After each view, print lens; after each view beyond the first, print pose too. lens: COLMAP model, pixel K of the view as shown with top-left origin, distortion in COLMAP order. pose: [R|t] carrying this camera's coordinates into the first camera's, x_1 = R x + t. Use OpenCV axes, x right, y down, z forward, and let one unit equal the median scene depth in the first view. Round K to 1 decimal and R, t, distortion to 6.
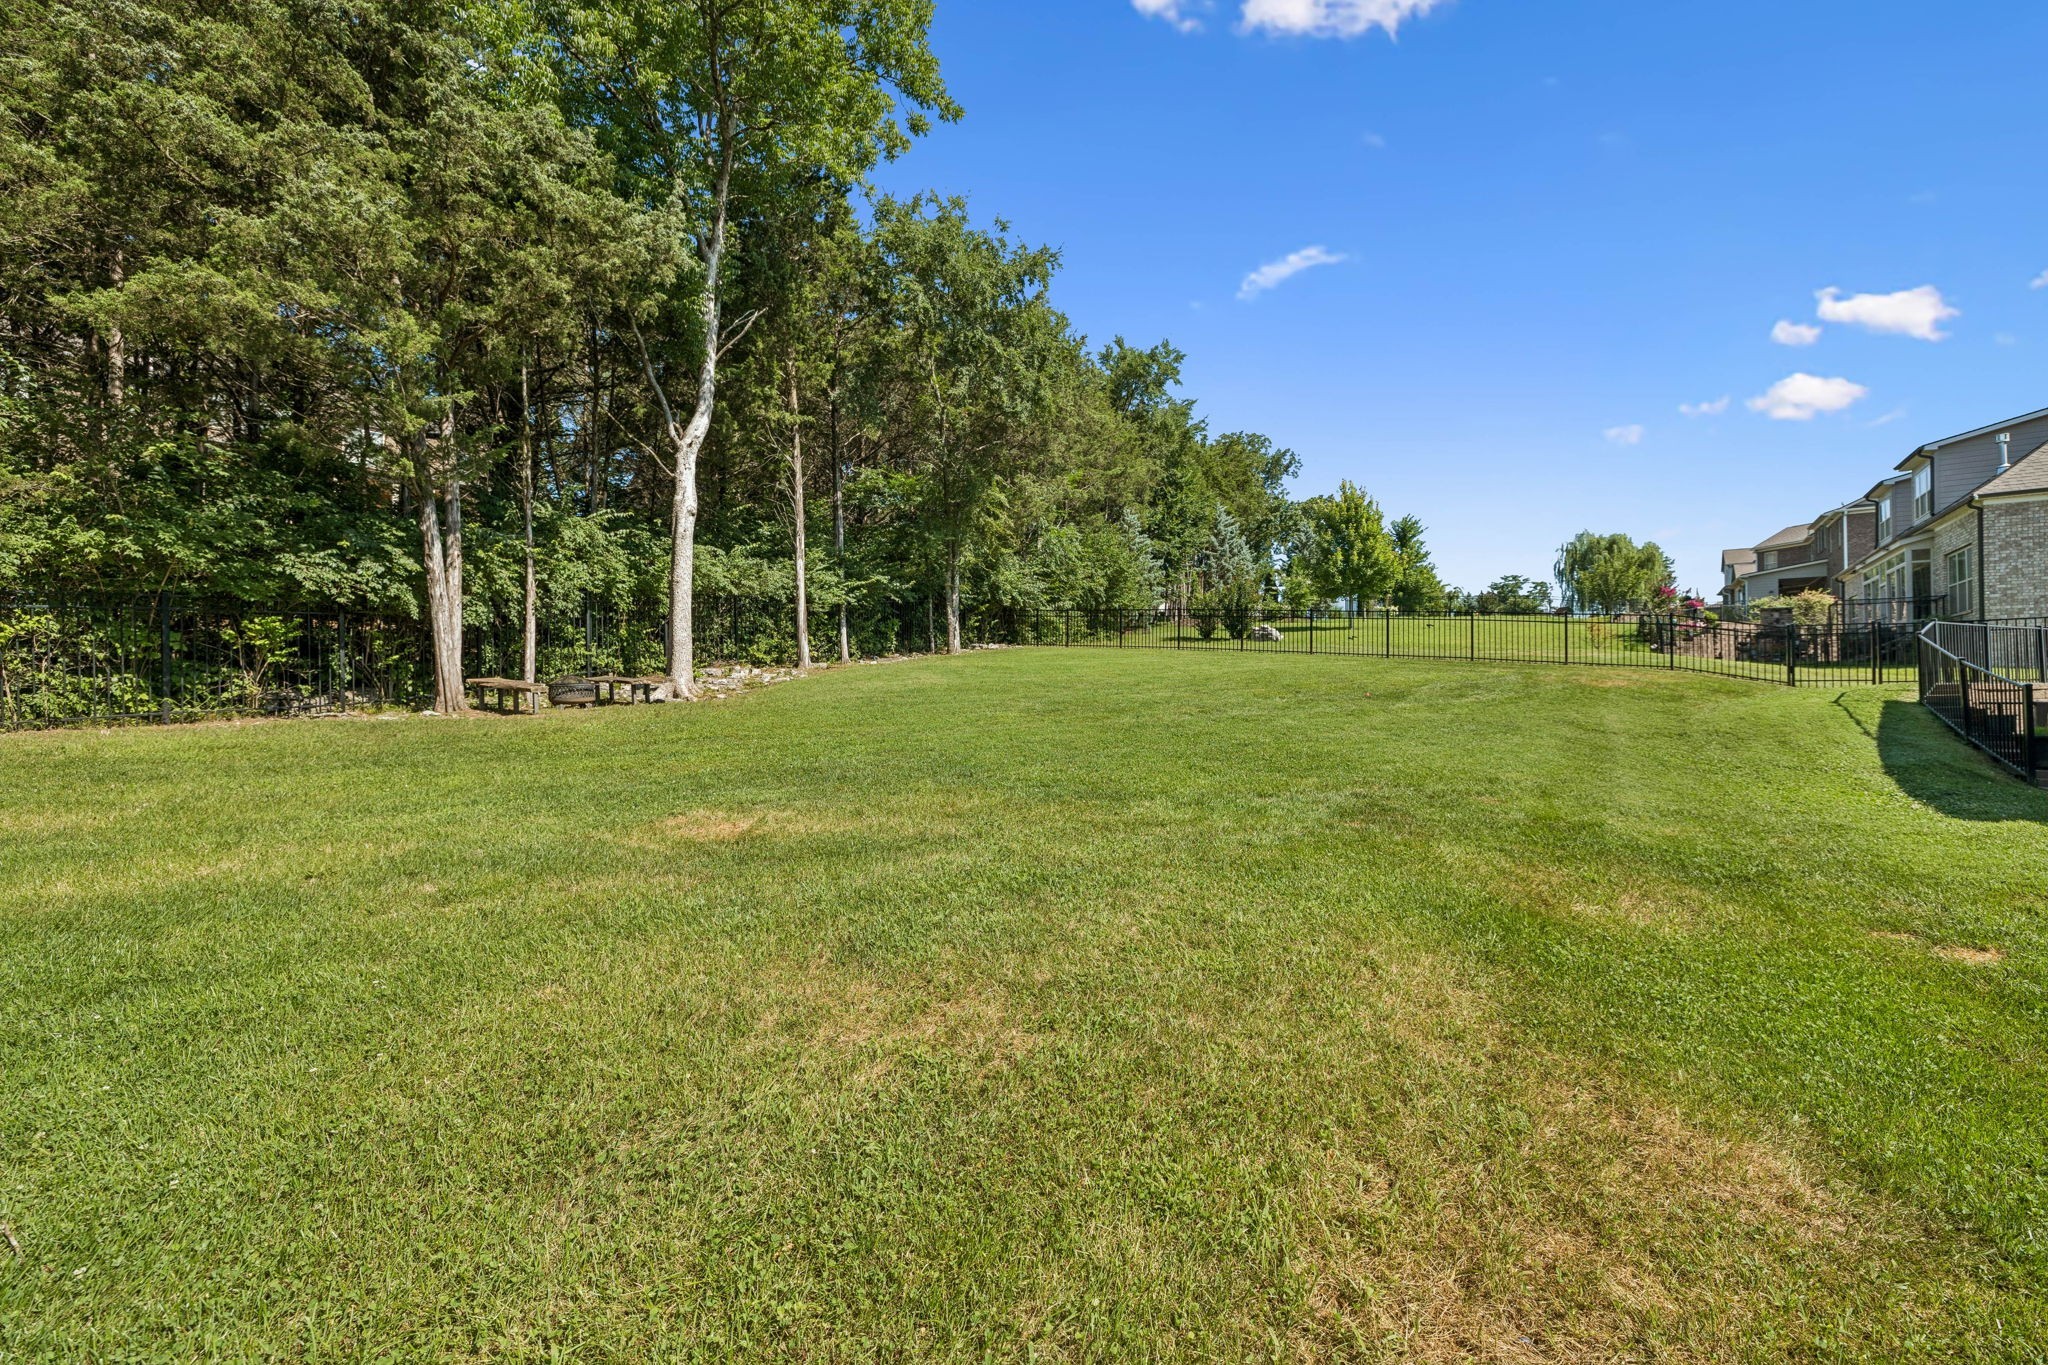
lens RADIAL K [[876.2, 0, 1020.5], [0, 876.2, 690.4], [0, 0, 1]] dist [0.000934, -0.000159]
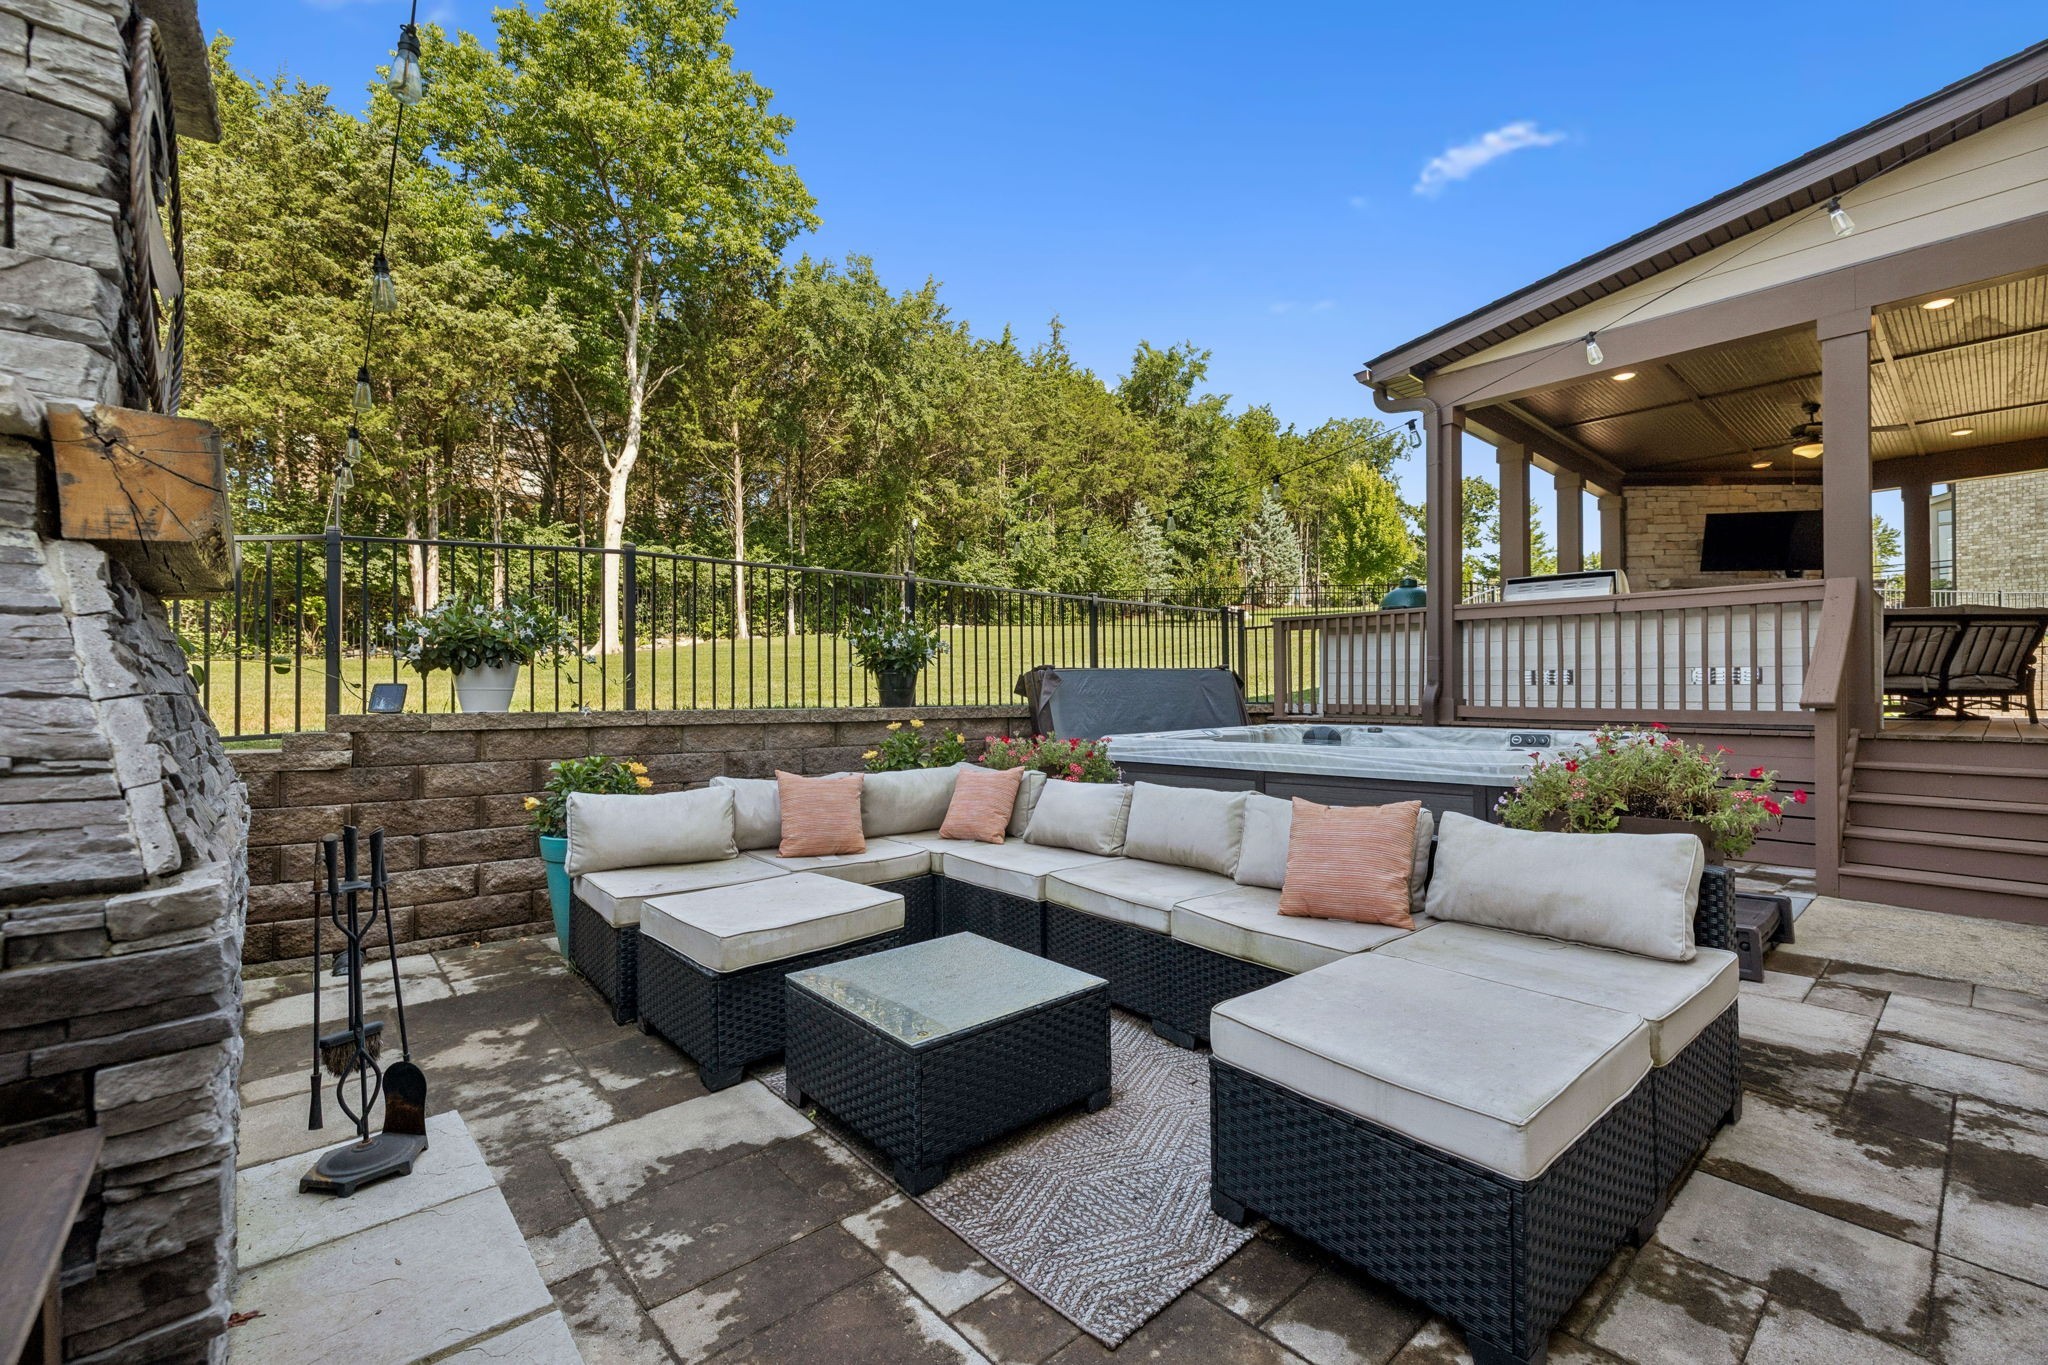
lens RADIAL K [[876.2, 0, 1020.5], [0, 876.2, 690.4], [0, 0, 1]] dist [0.000934, -0.000159]
pose [[0.973549, 0.006454, -0.228388, 0.399363], [-0.006386, 0.999979, 0.001036, 0.040785], [0.228390, 0.000450, 0.973570, -0.136003]]
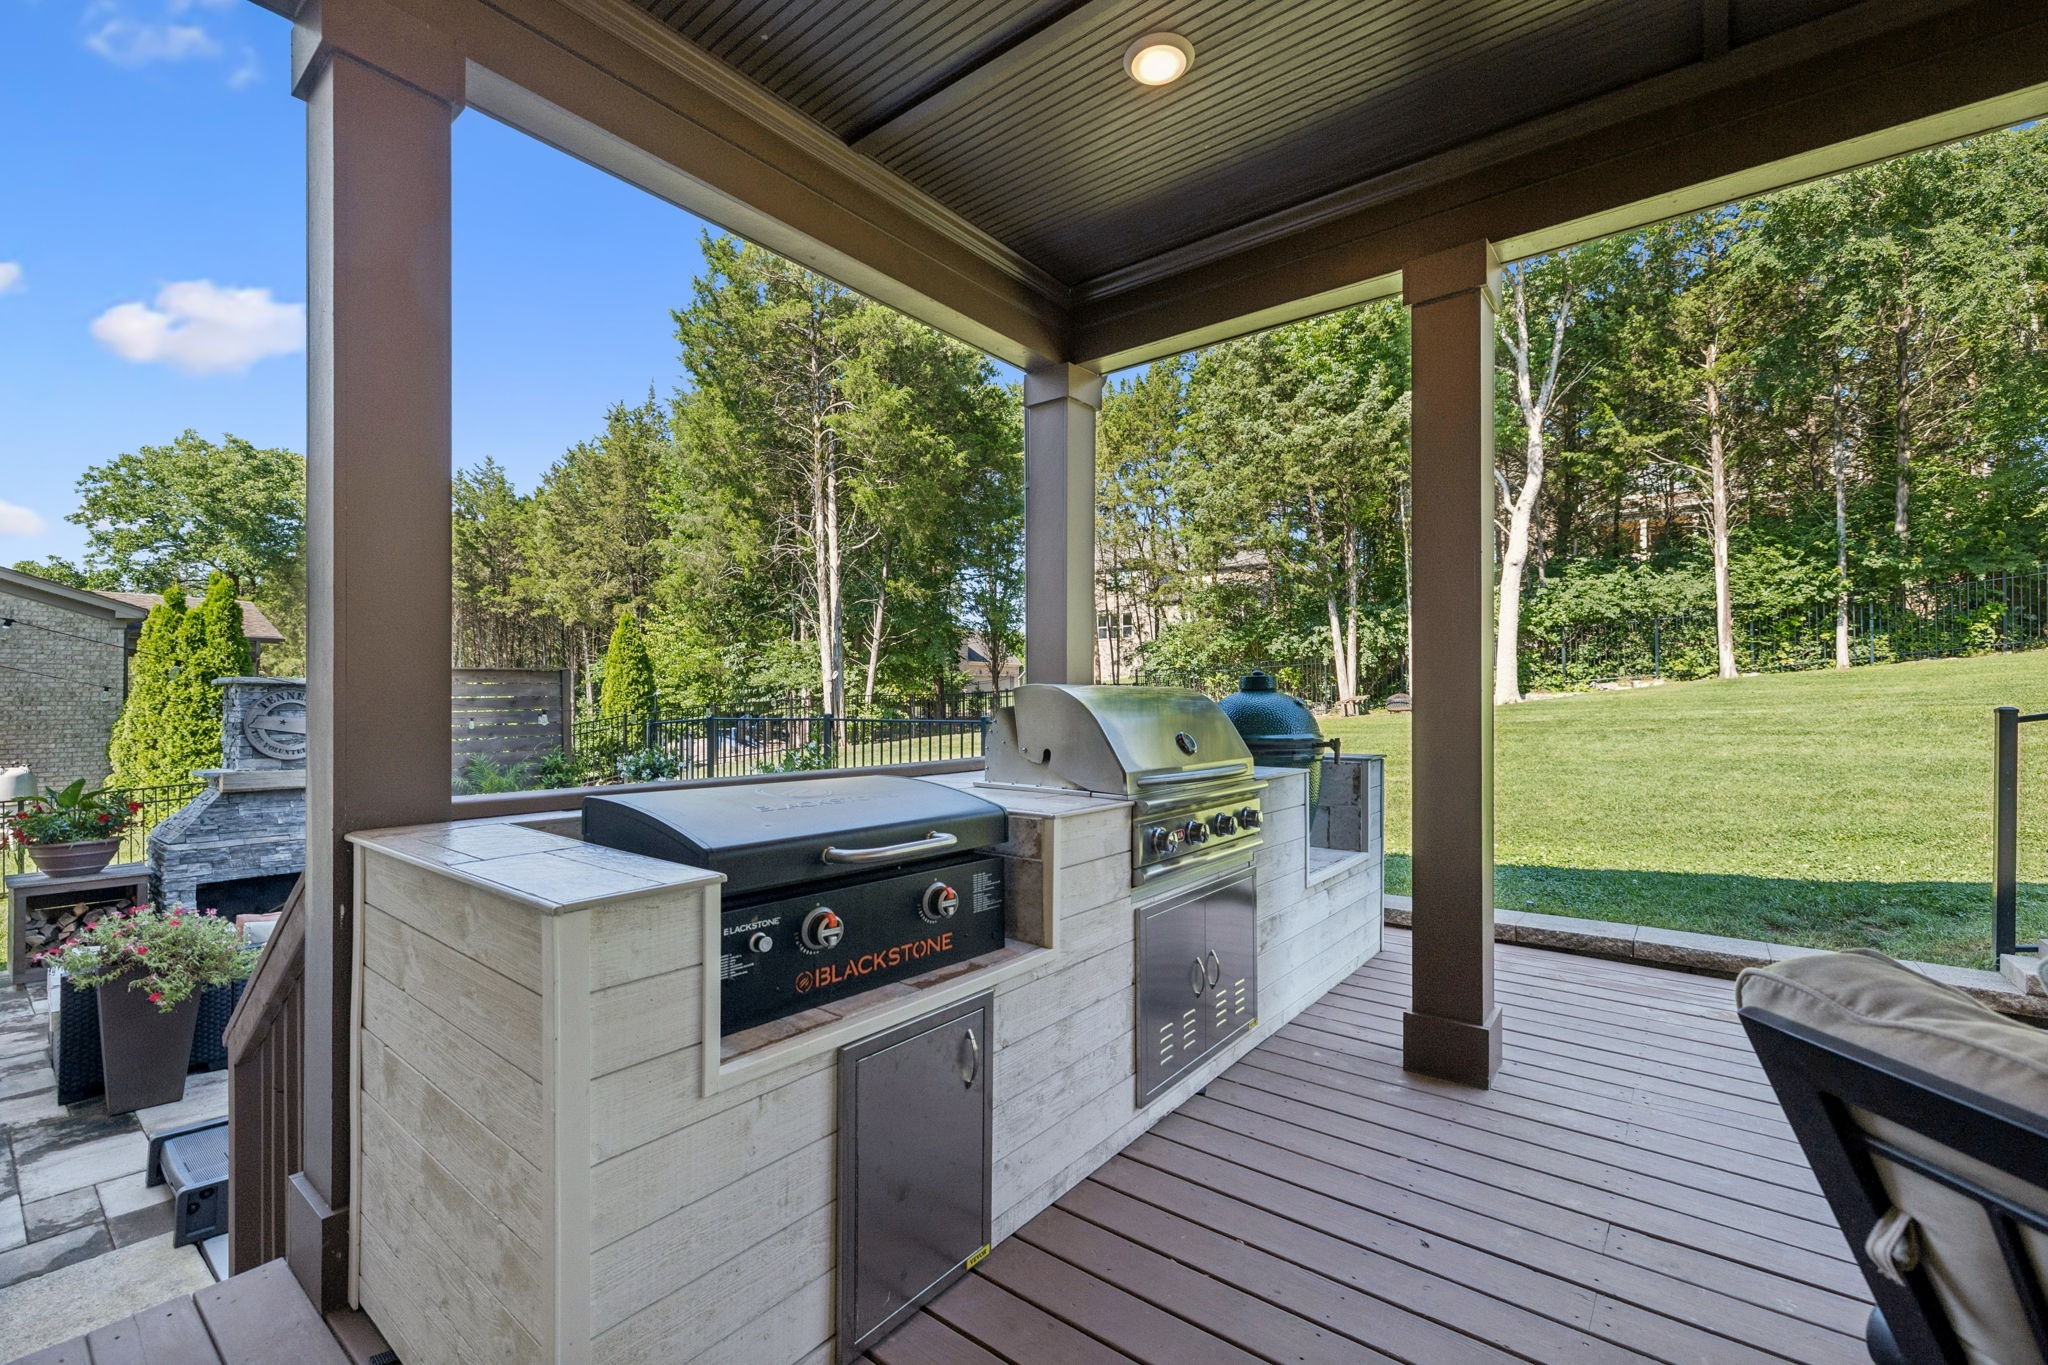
lens RADIAL K [[876.2, 0, 1020.5], [0, 876.2, 690.4], [0, 0, 1]] dist [0.000934, -0.000159]
pose [[-0.060709, -0.008972, -0.998115, 0.678702], [0.004765, 0.999946, -0.009278, -0.005744], [0.998144, -0.005319, -0.060662, 0.263053]]
